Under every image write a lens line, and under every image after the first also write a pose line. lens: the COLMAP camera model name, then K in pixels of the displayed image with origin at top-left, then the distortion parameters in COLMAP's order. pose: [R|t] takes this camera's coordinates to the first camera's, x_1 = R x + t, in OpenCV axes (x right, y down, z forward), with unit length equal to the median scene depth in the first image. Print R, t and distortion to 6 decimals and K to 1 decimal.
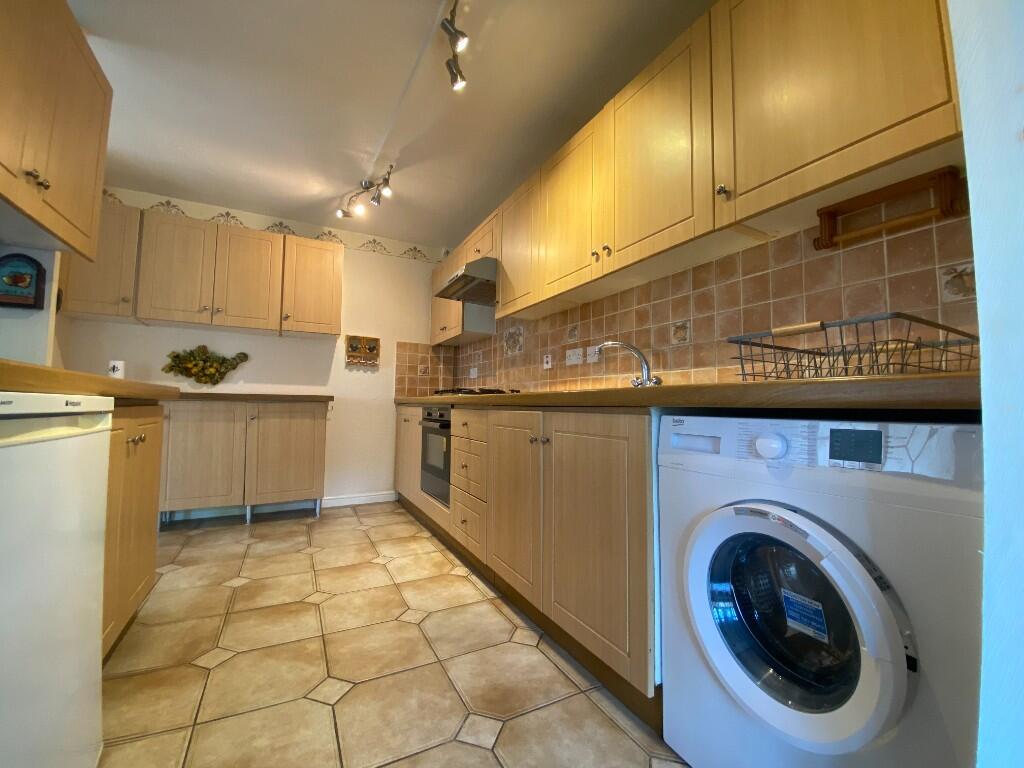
lens RADIAL K [[414.6, 0, 510.3], [0, 414.6, 381.9], [0, 0, 1]] dist [0.048247, -0.031269]
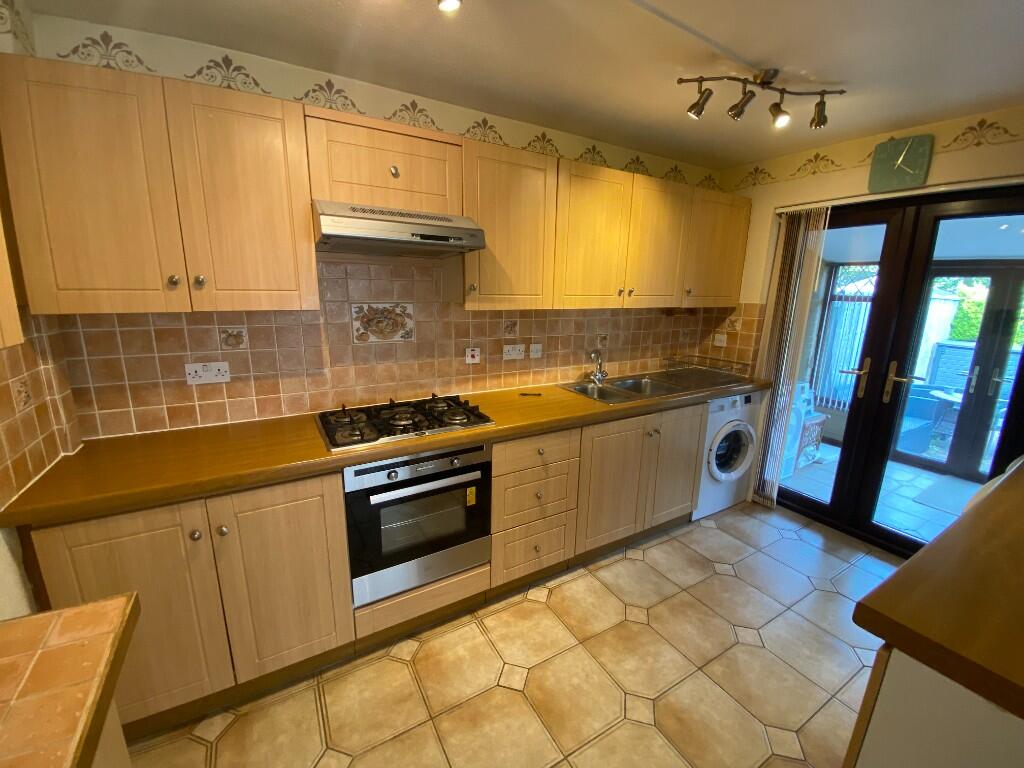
lens RADIAL K [[414.6, 0, 510.3], [0, 414.6, 381.9], [0, 0, 1]] dist [0.048247, -0.031269]
pose [[-0.045789, -0.228016, 0.972580, -0.942872], [-0.078078, 0.971440, 0.224073, -0.237014], [-0.995895, -0.065677, -0.062285, 1.148971]]
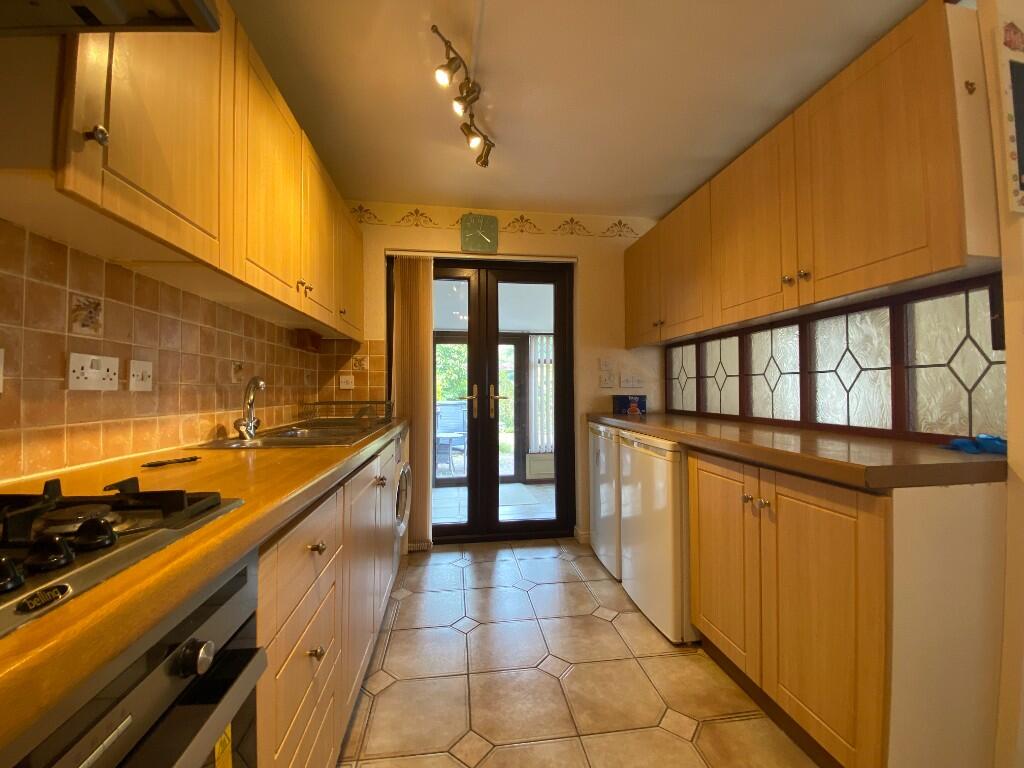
lens RADIAL K [[414.6, 0, 510.3], [0, 414.6, 381.9], [0, 0, 1]] dist [0.048247, -0.031269]
pose [[-0.937465, -0.000199, 0.348079, -0.436966], [-0.025971, 0.997252, -0.069377, -0.034136], [-0.347108, -0.074078, -0.934895, 1.355321]]
